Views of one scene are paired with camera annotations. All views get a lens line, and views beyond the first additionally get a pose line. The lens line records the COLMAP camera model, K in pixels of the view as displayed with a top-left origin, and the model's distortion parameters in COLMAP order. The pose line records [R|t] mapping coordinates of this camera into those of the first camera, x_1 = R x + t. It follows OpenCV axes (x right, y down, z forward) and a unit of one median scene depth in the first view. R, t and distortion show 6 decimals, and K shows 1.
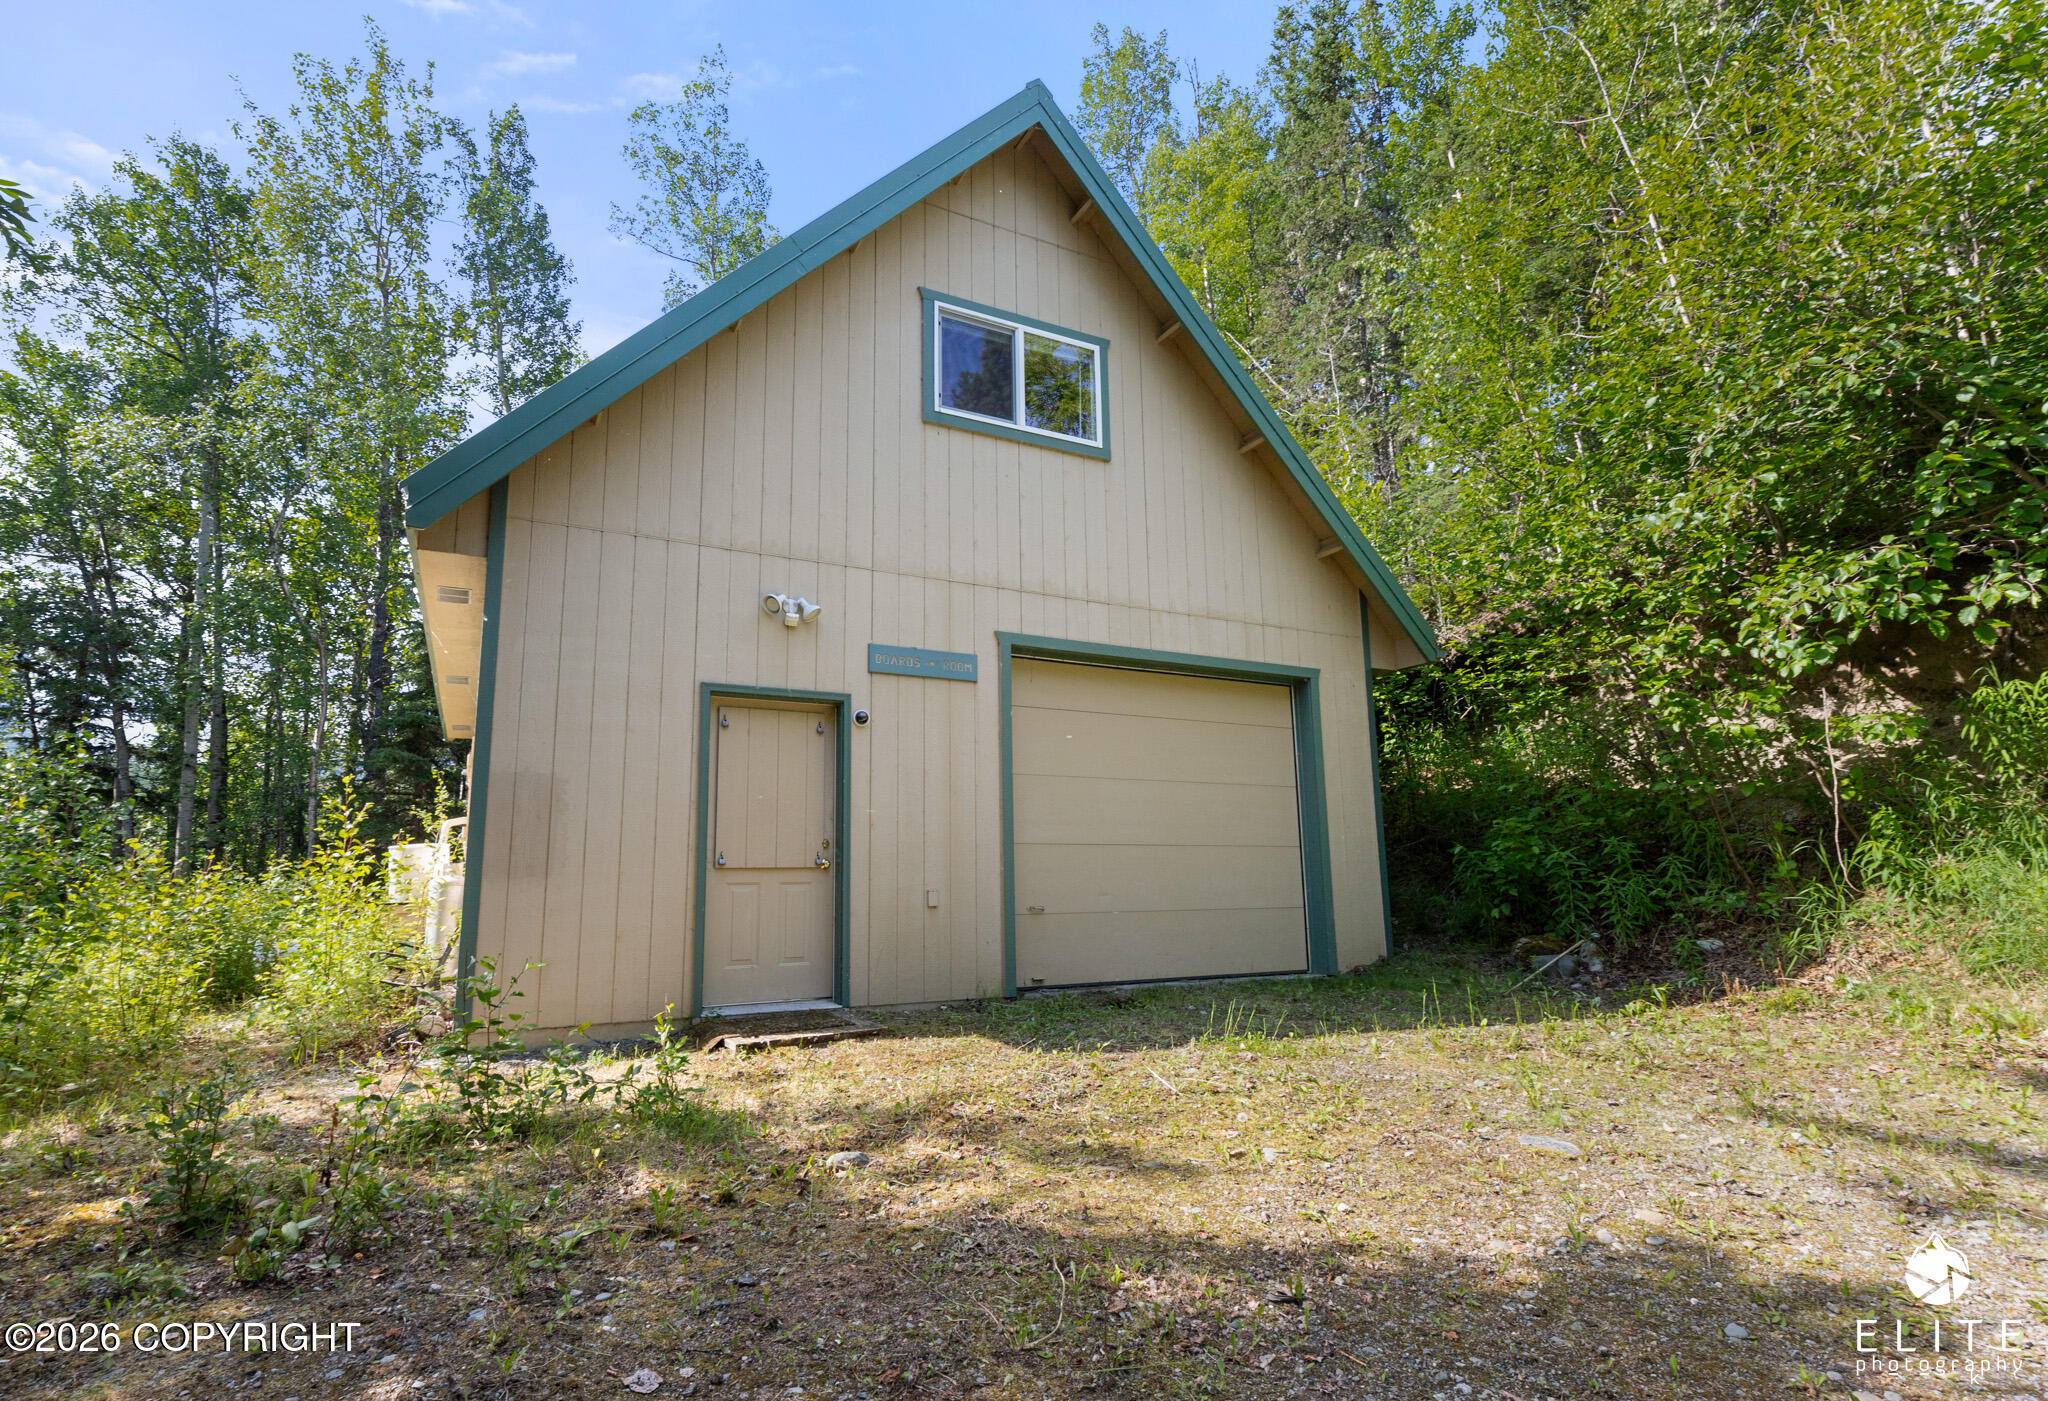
lens RADIAL K [[822.0, 0, 1020.6], [0, 822.0, 724.2], [0, 0, 1]] dist [-0.004084, -0.000113]
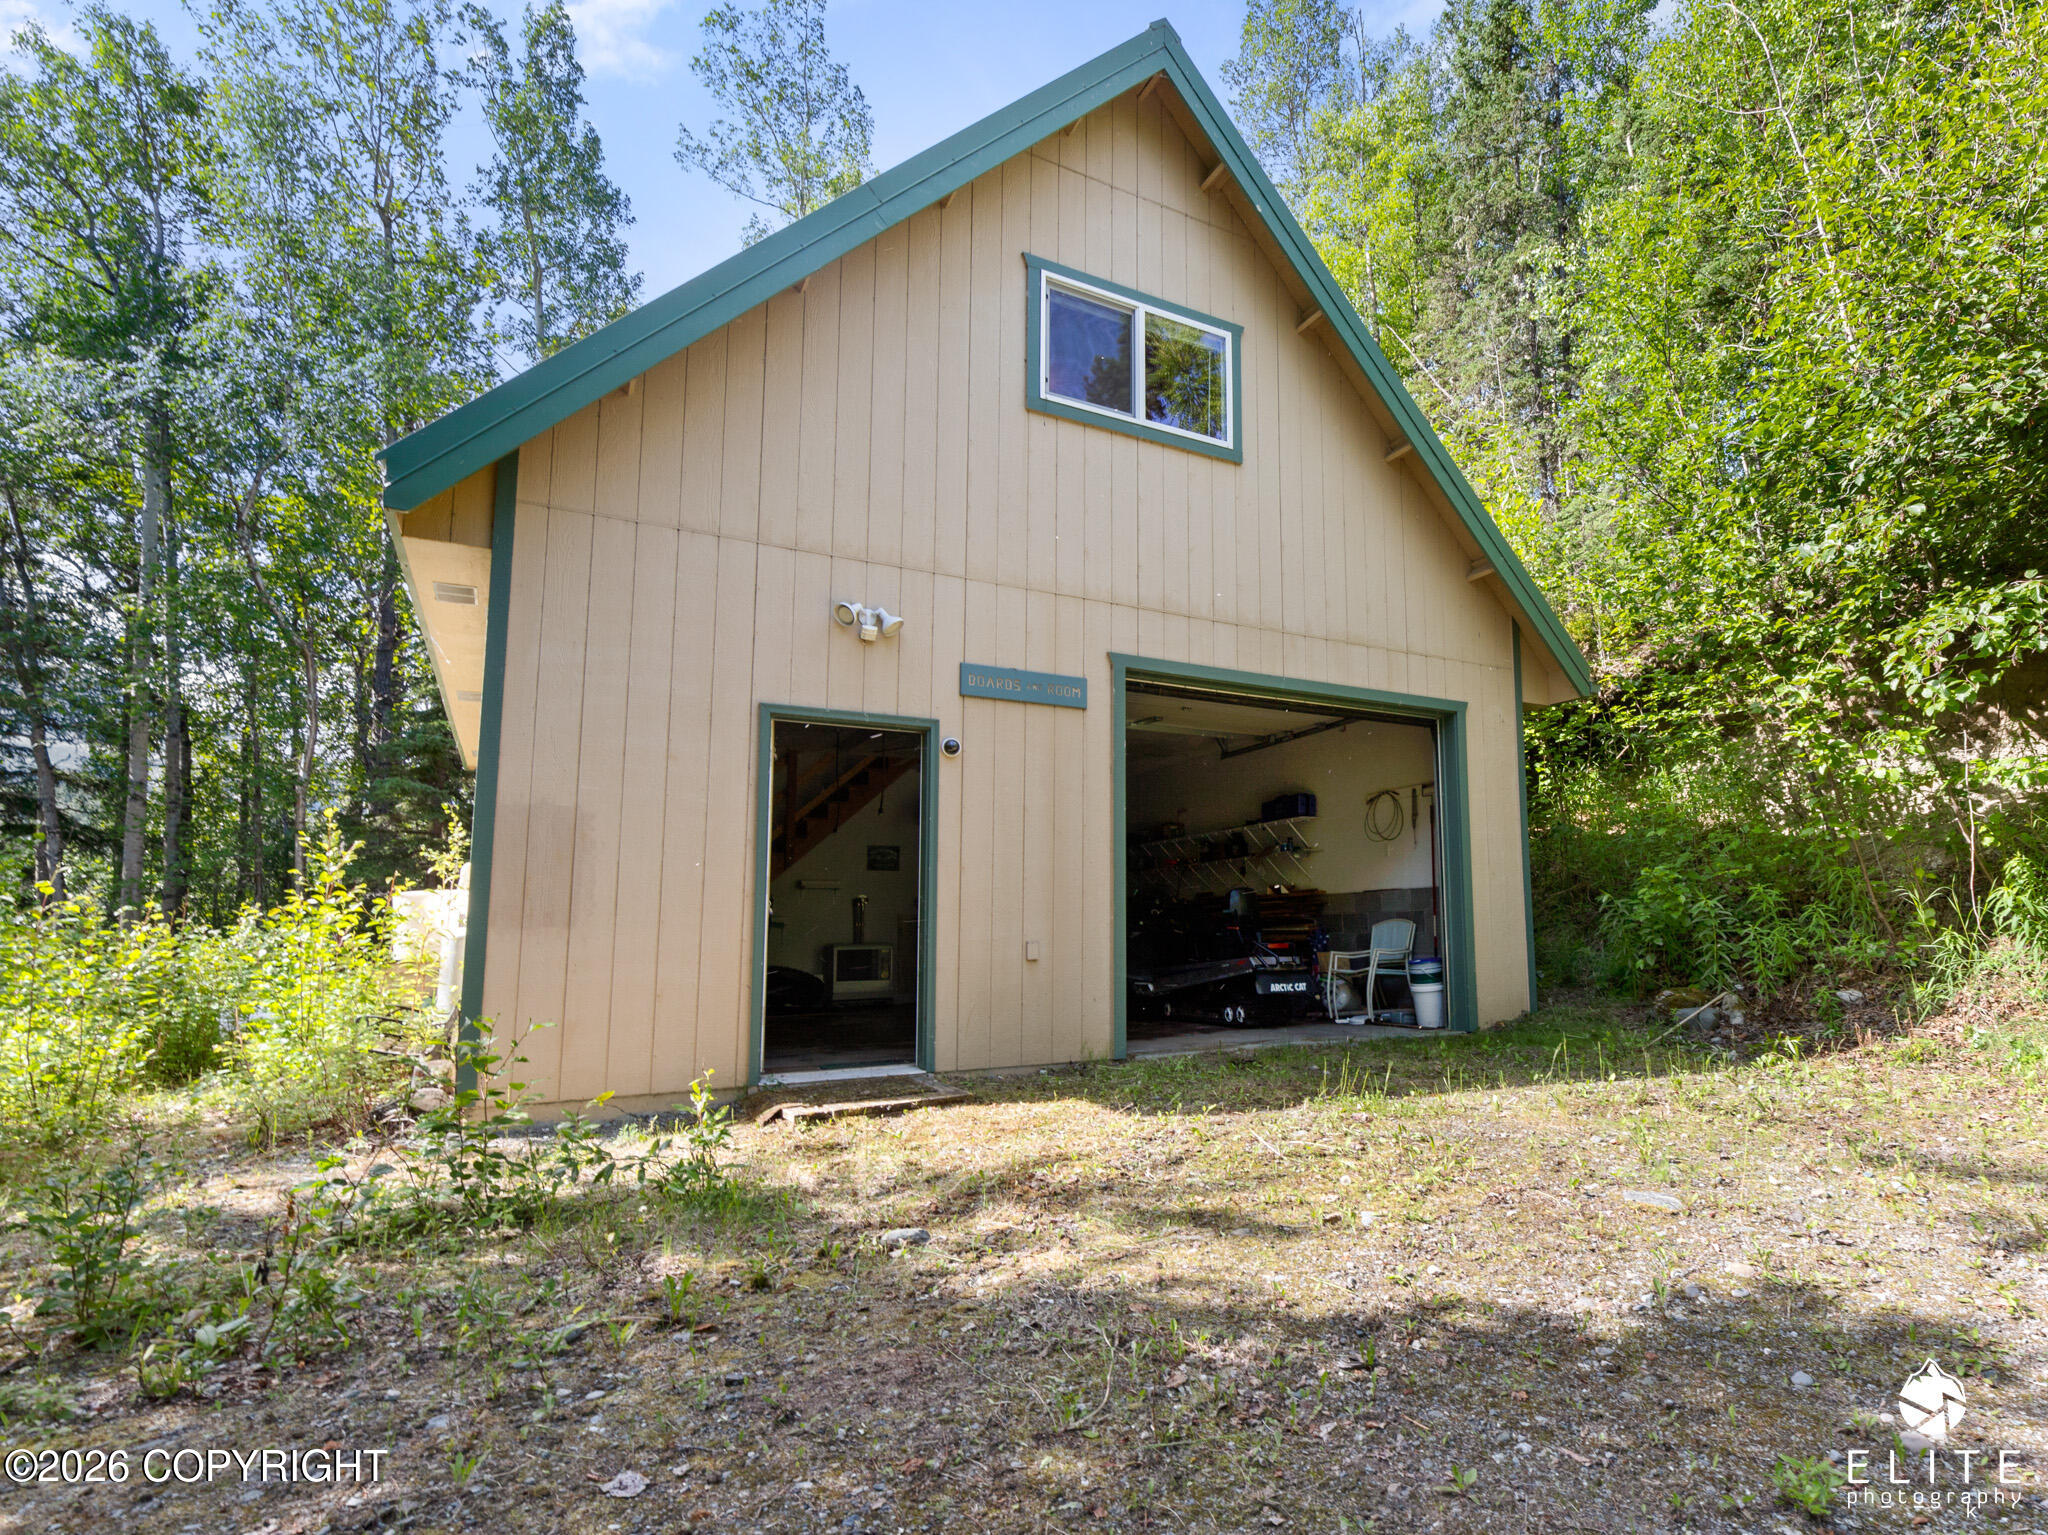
lens RADIAL K [[908.7, 0, 1024.0], [0, 908.7, 767.5], [0, 0, 1]] dist [-0.002888, 0.000067]
pose [[0.996522, 0.011073, 0.082595, -0.201770], [-0.013905, 0.999332, 0.033786, -0.020298], [-0.082166, -0.034817, 0.996010, 0.023890]]
